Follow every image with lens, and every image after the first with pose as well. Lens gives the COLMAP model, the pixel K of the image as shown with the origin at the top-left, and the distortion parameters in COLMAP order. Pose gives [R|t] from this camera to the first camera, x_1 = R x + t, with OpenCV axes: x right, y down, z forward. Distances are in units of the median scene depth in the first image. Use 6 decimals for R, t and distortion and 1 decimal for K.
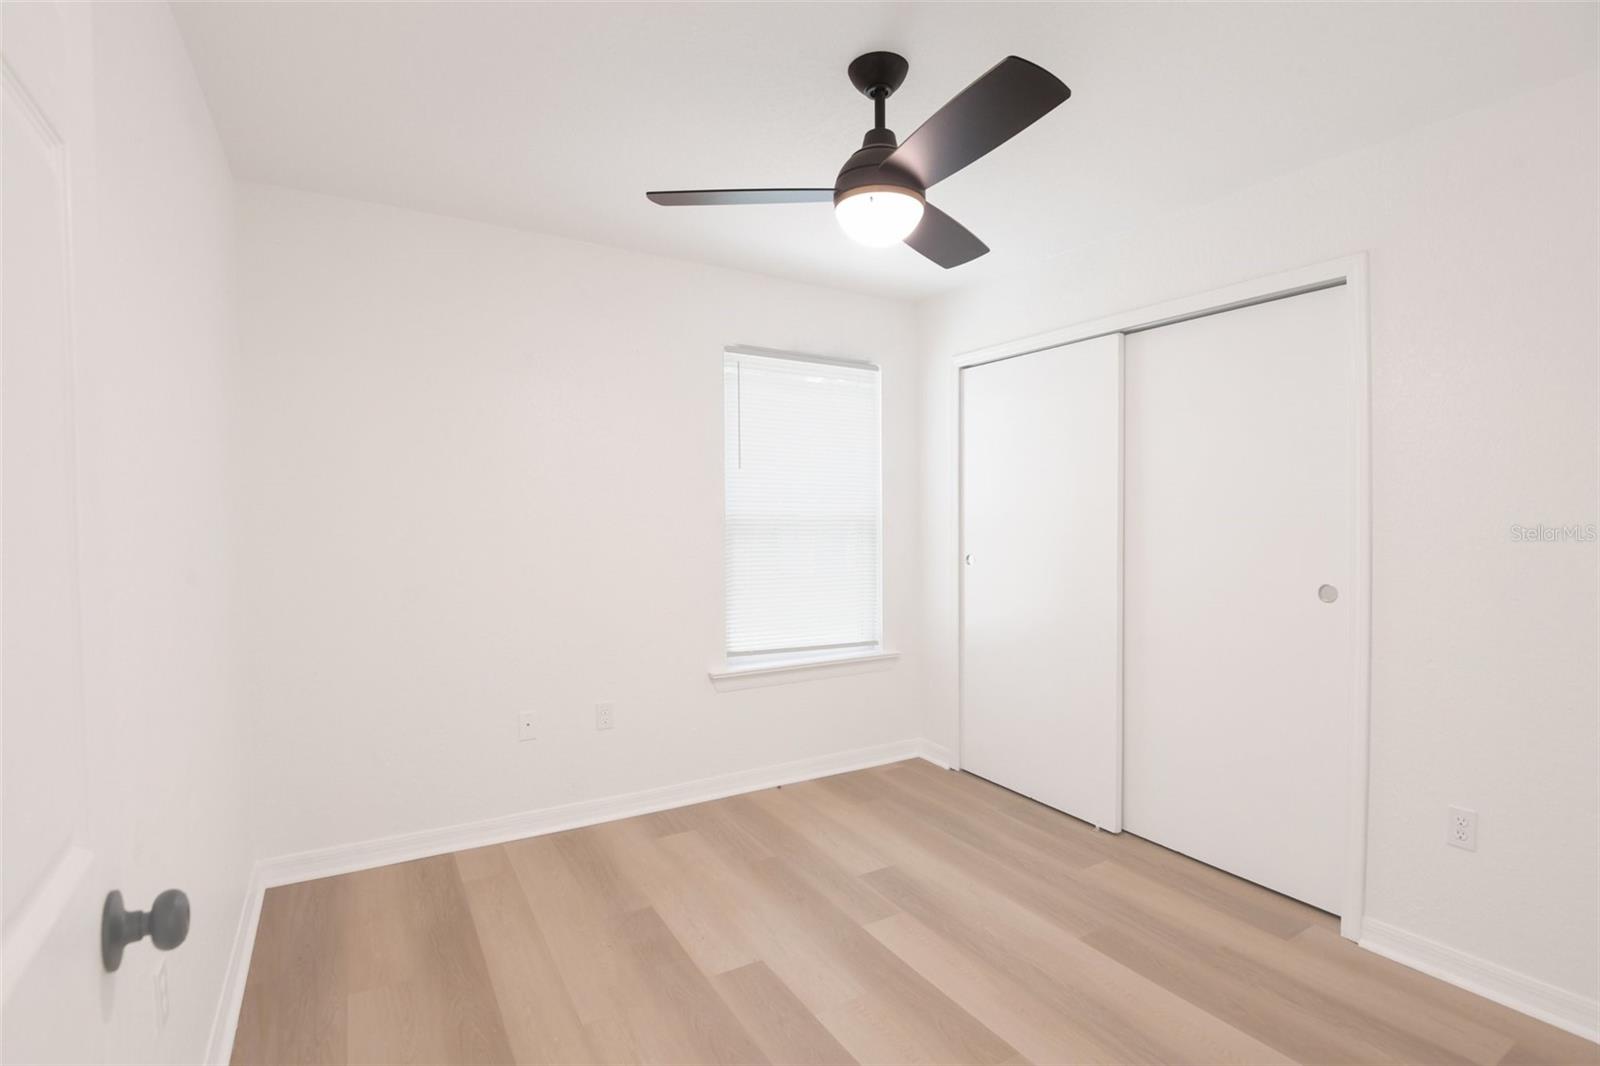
lens RADIAL K [[755.4, 0, 798.3], [0, 755.4, 533.1], [0, 0, 1]] dist [-0.023486, -0.010652]
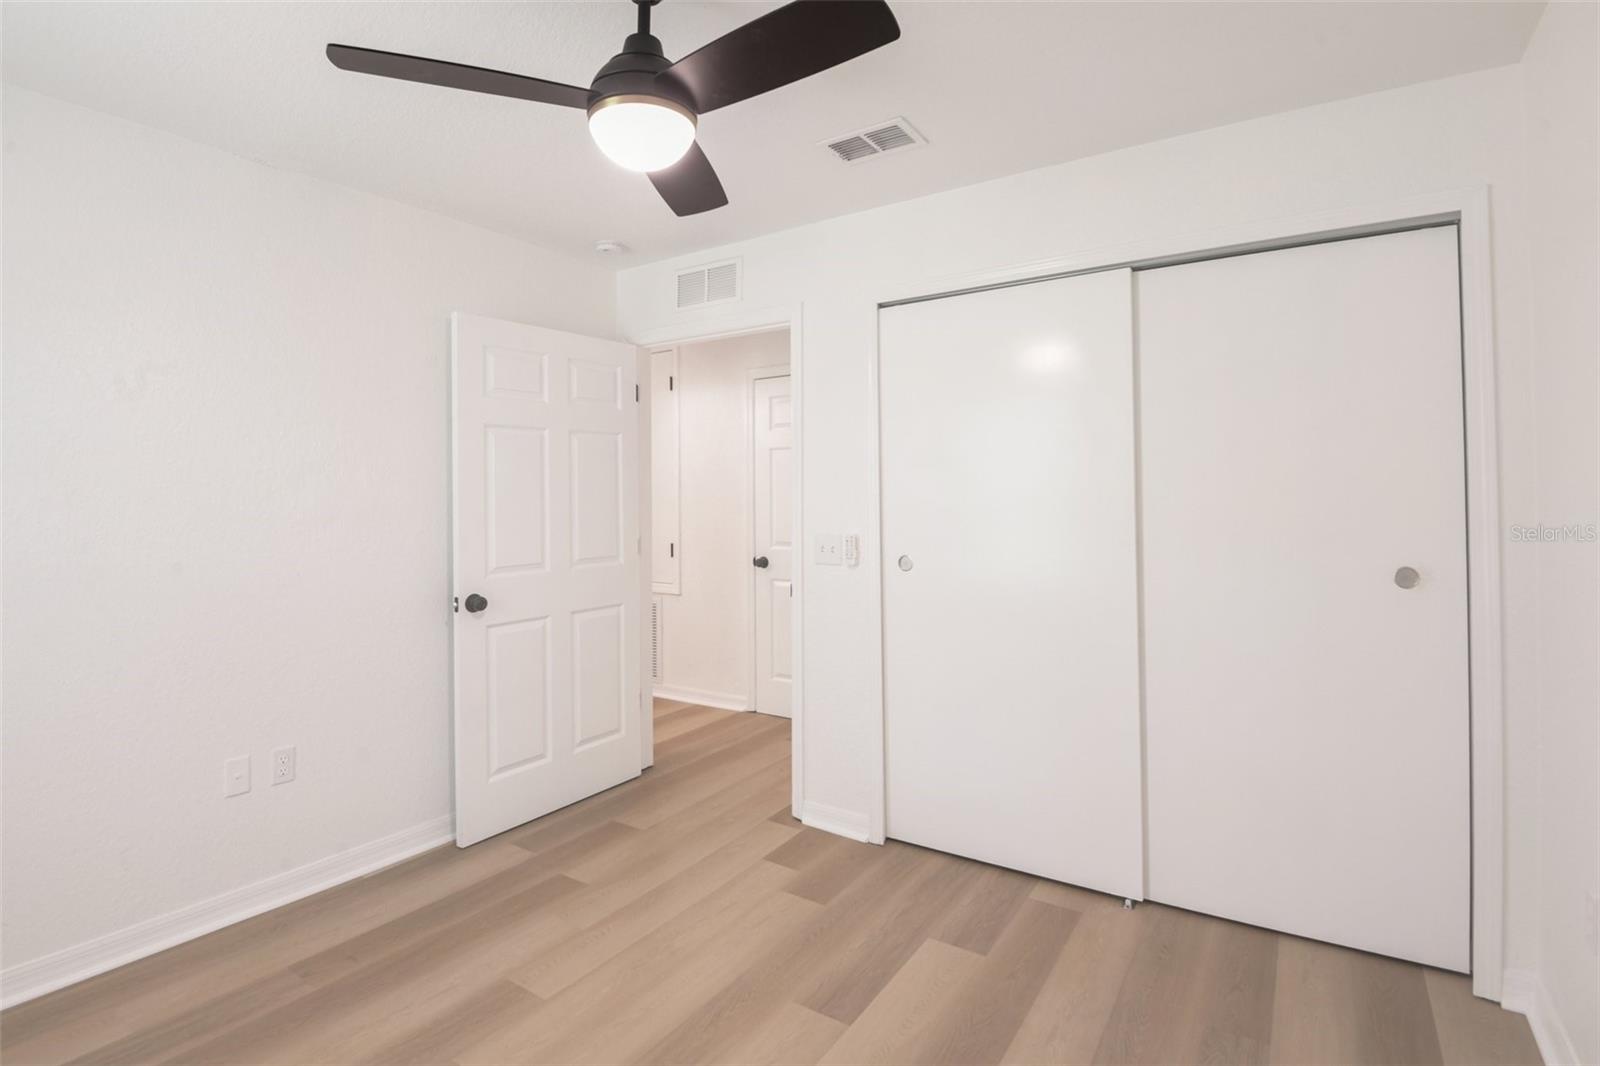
lens RADIAL K [[755.4, 0, 788.2], [0, 755.4, 519.0], [0, 0, 1]] dist [-0.023486, -0.010652]
pose [[0.900553, -0.008866, 0.434655, -0.208599], [0.016962, 0.999747, -0.014751, 0.004224], [-0.434415, 0.020657, 0.900476, 0.401241]]
